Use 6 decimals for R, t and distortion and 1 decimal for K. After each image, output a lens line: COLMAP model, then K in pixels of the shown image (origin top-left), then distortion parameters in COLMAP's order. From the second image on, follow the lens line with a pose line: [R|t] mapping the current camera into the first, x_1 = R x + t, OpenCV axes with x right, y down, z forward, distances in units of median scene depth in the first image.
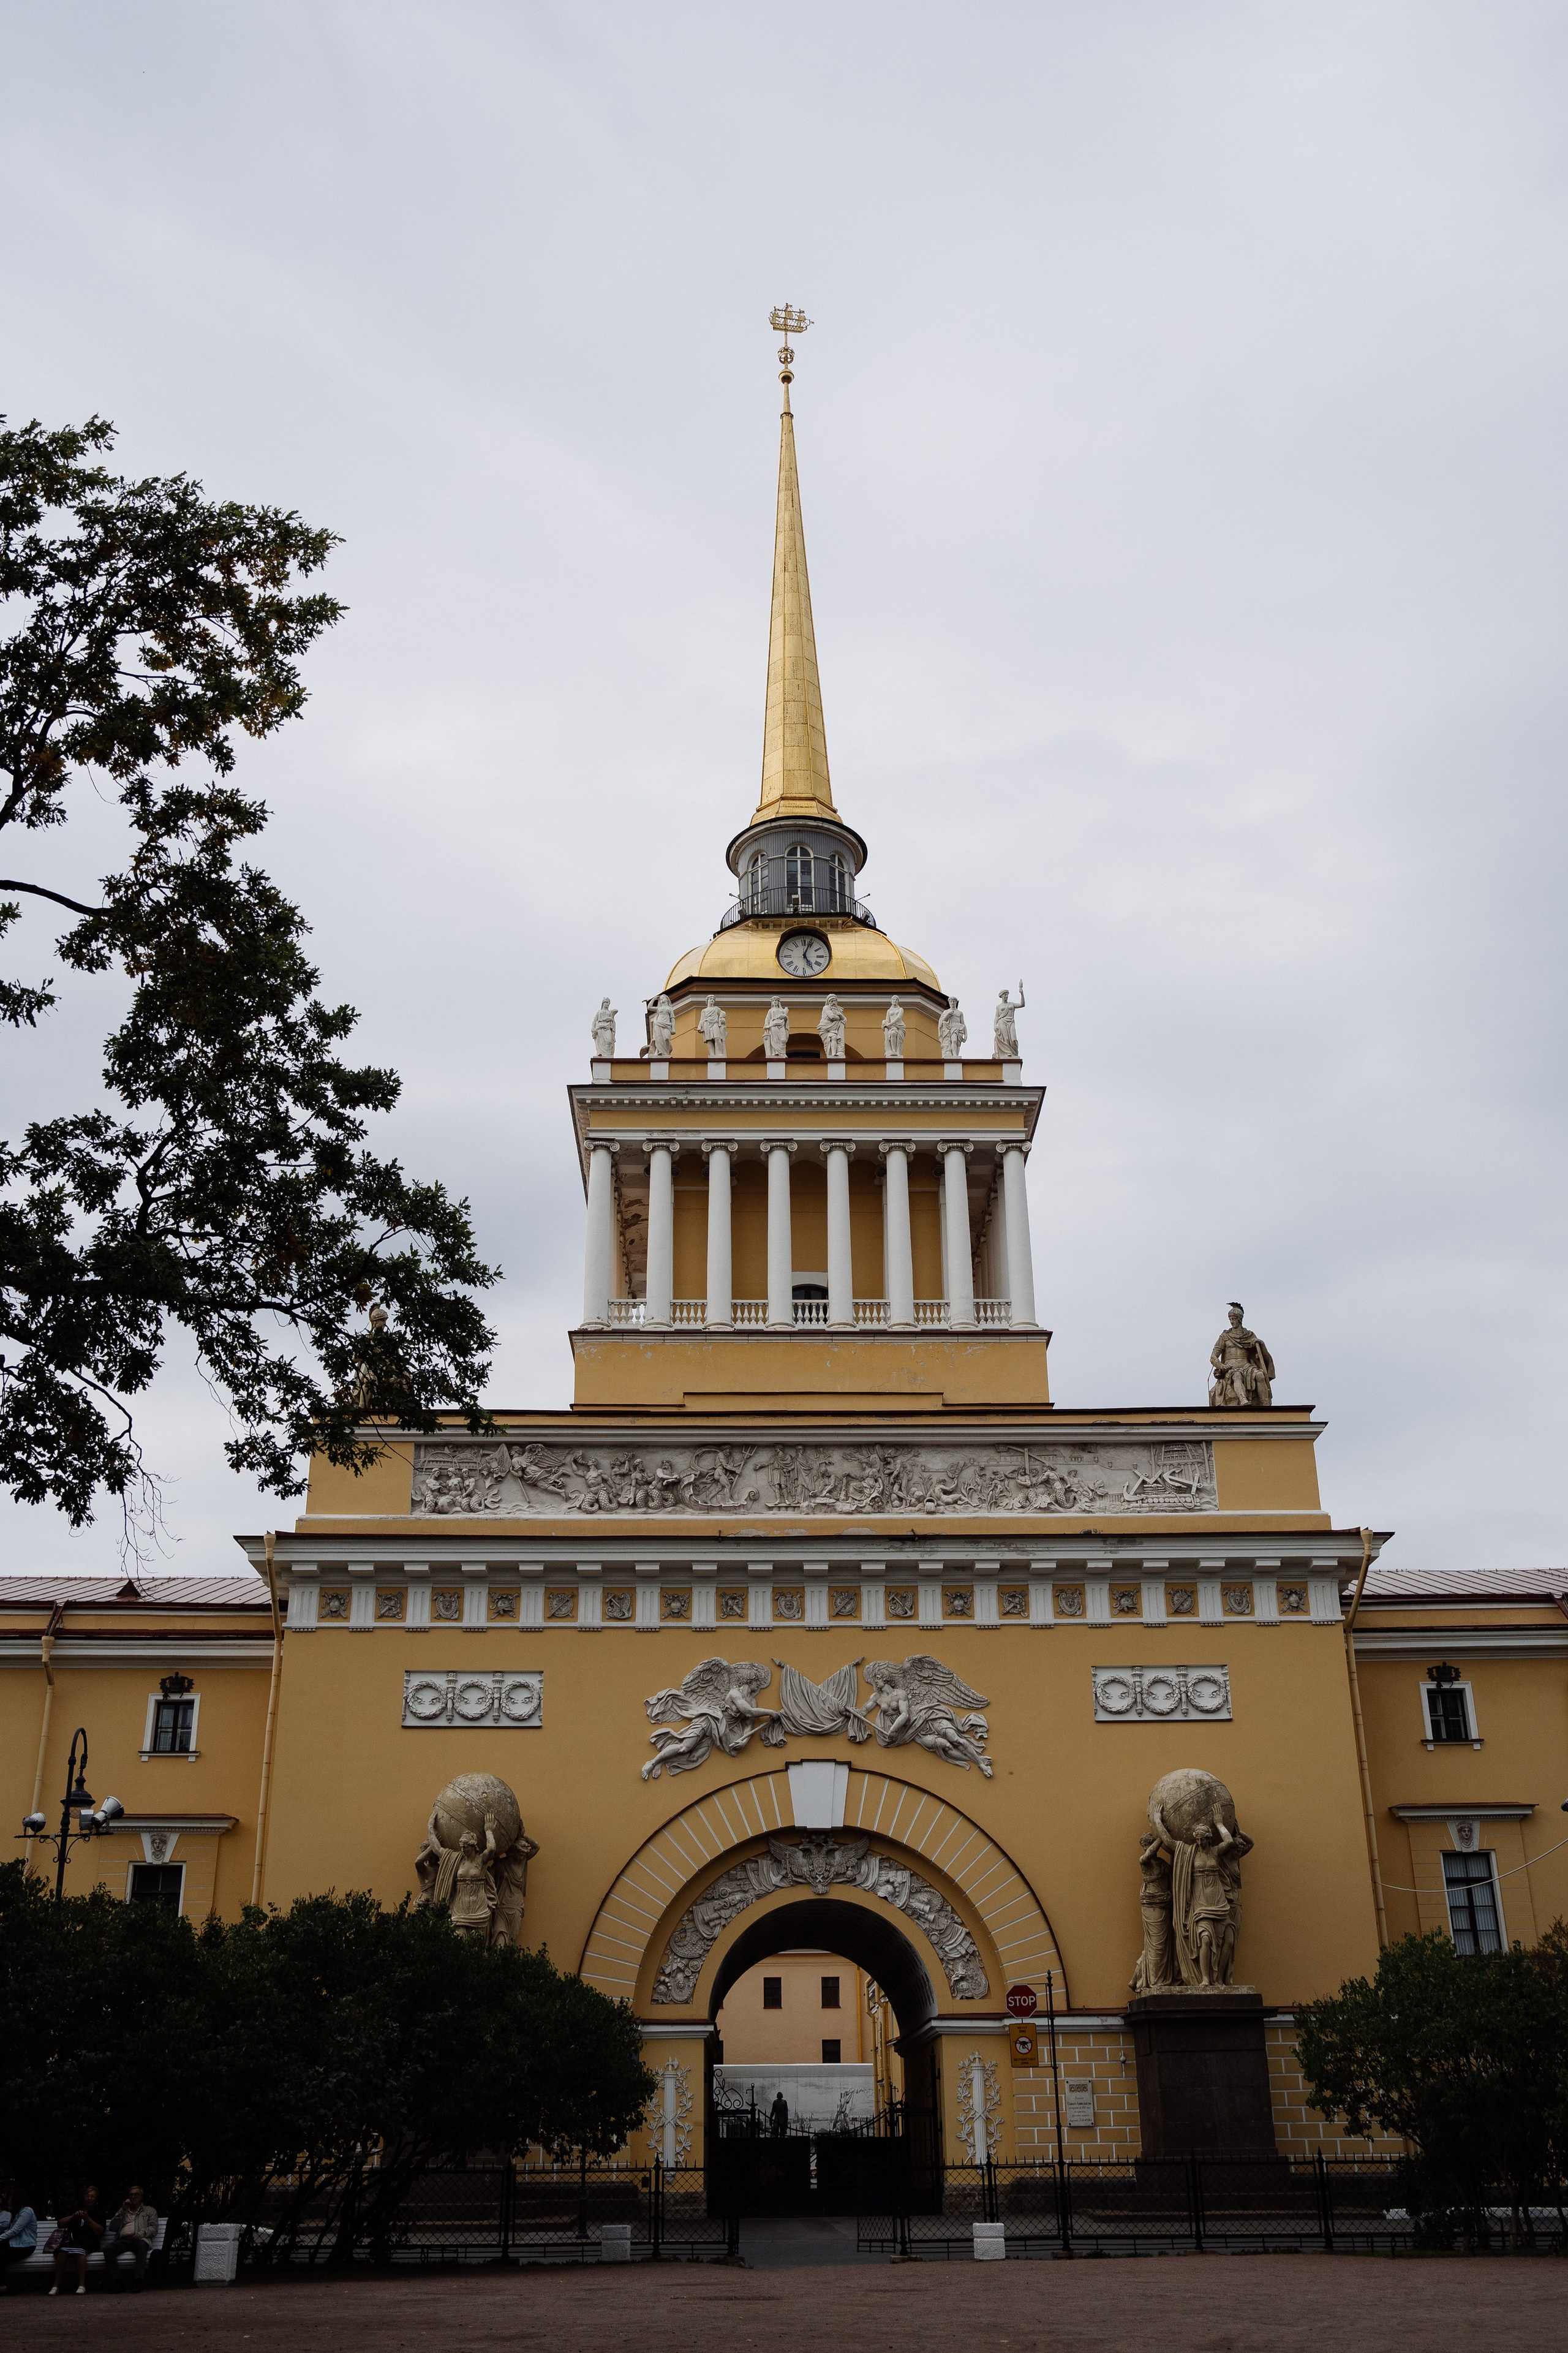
lens RADIAL K [[2203.9, 0, 816.6], [0, 2203.9, 1176.8], [0, 0, 1]] dist [-0.020093, 0.090691]
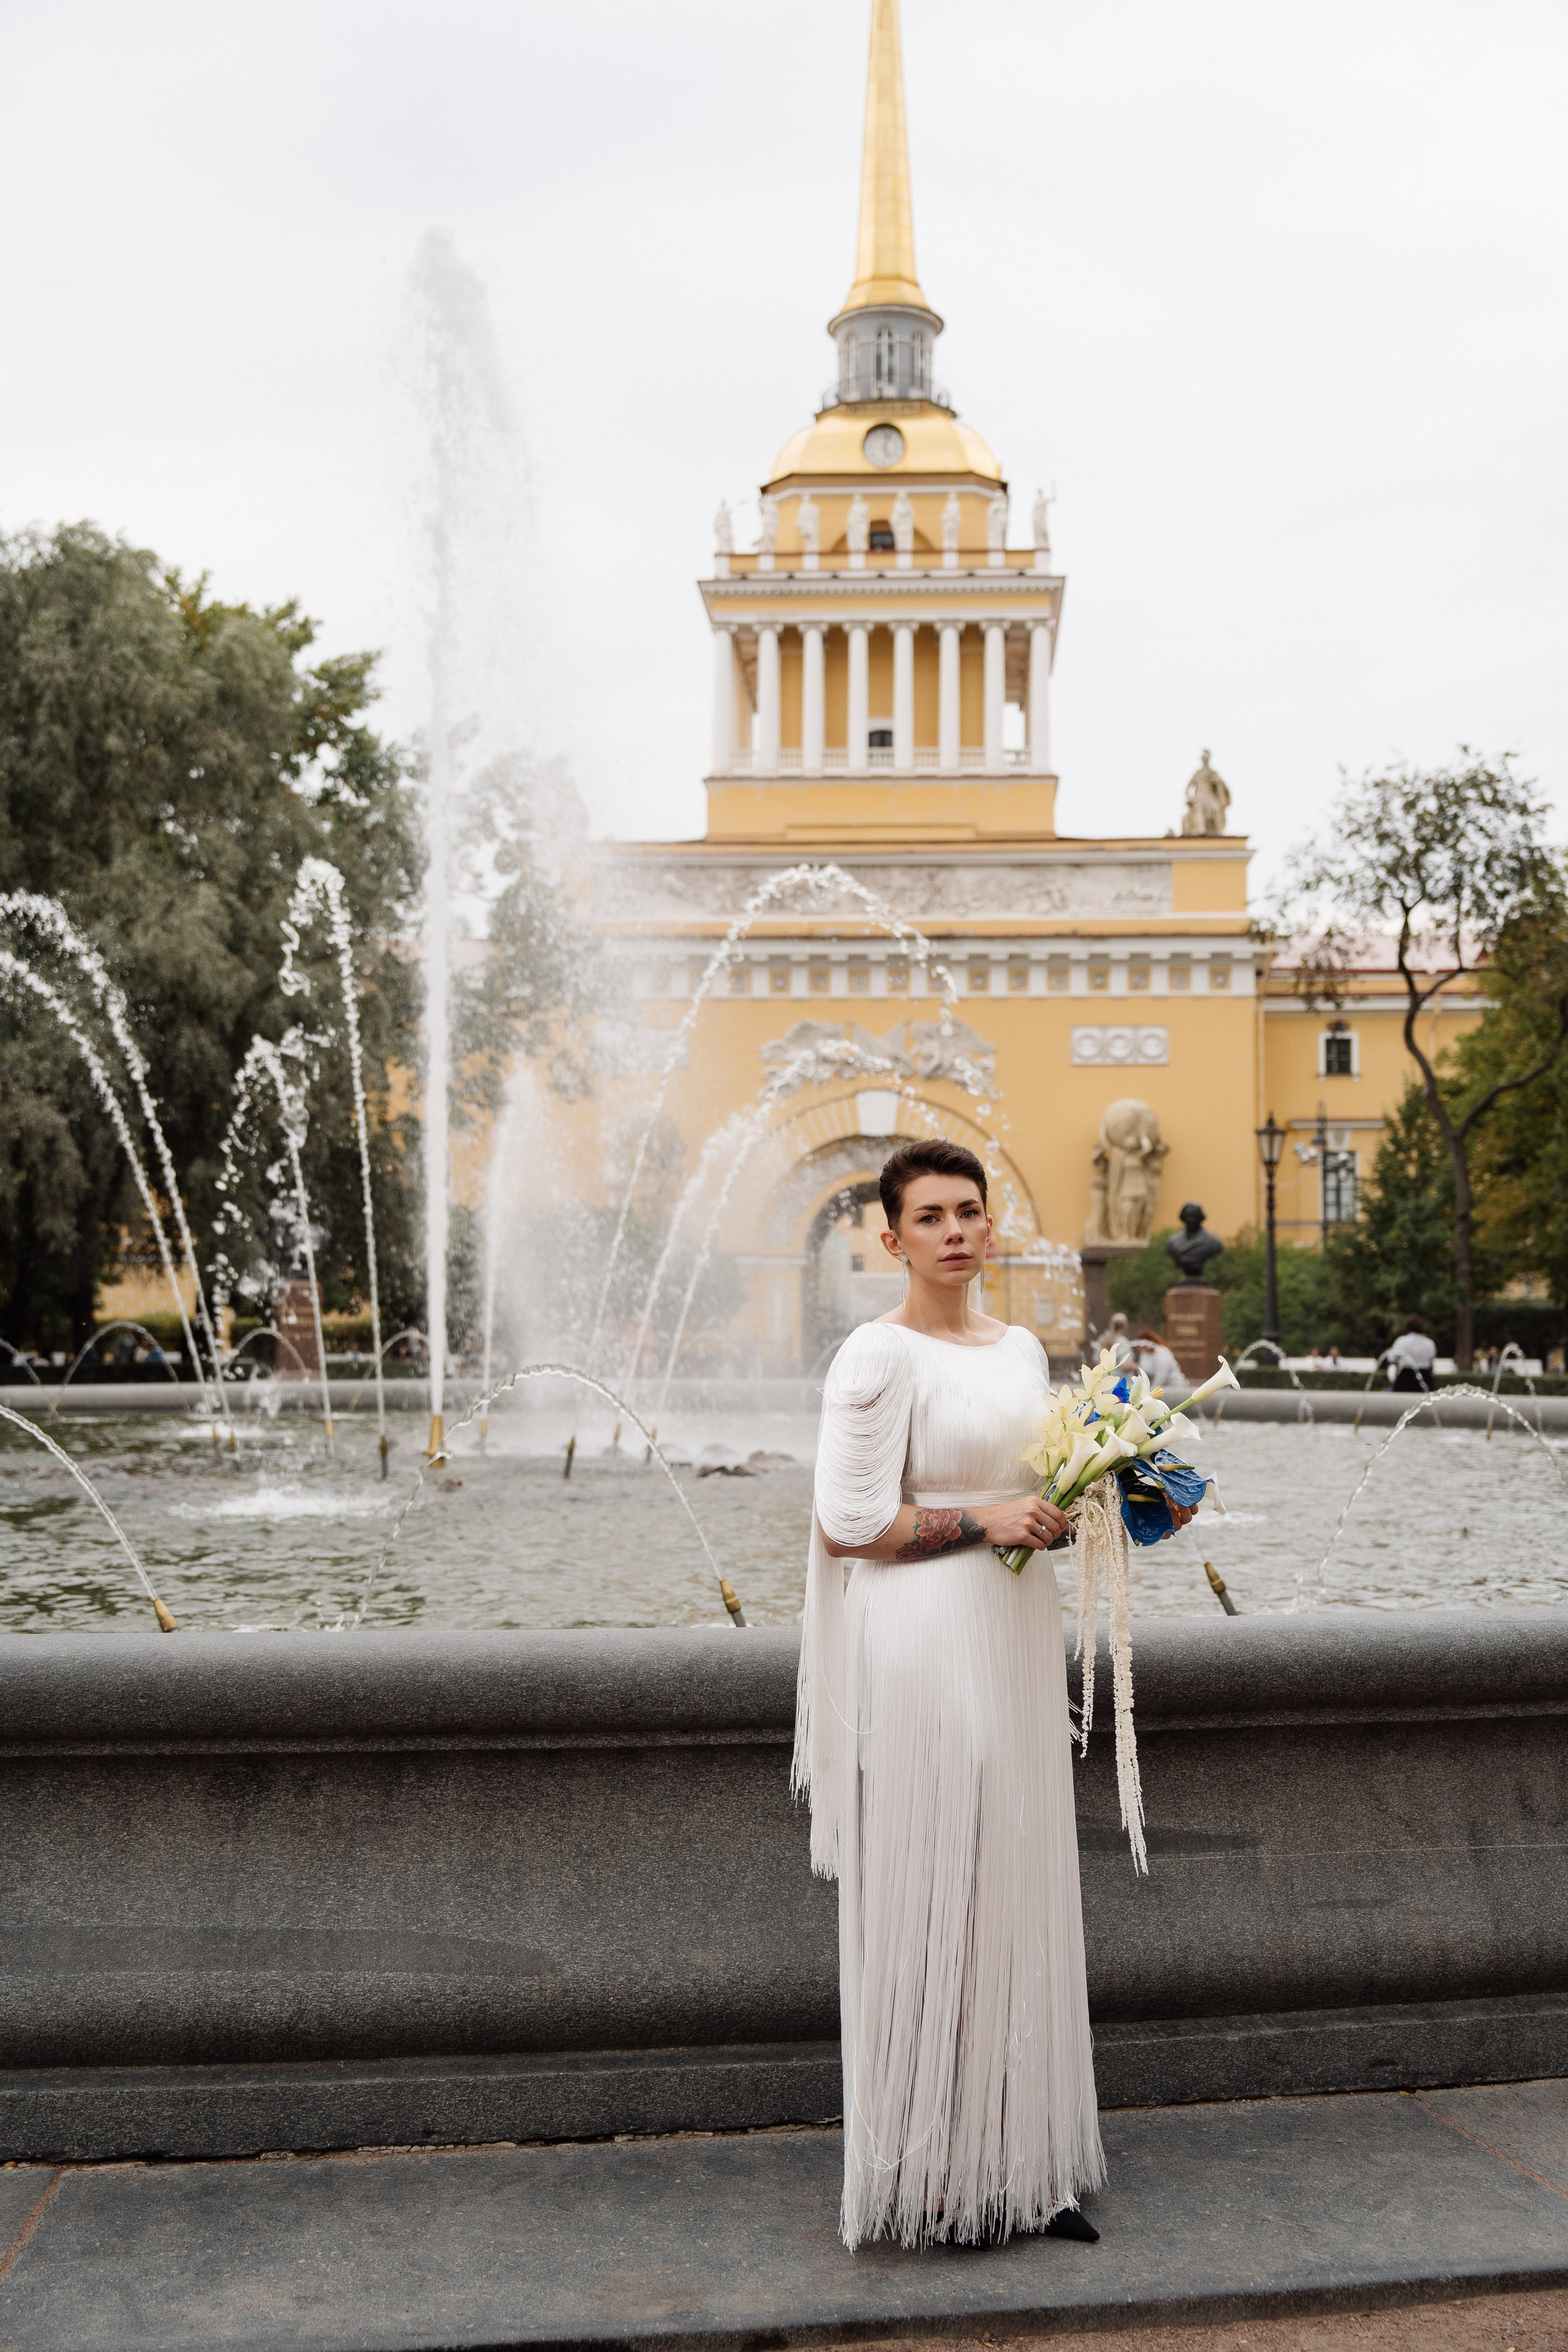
lens RADIAL K [[2280.8, 0, 813.0], [0, 2280.8, 1180.8], [0, 0, 1]] dist [-0.000777, 0.090559]
pose [[0.997155, 0.013545, -0.074151, 0.064806], [0.012491, 0.940426, 0.339768, -0.175045], [0.074335, -0.339727, 0.937582, -0.402318]]
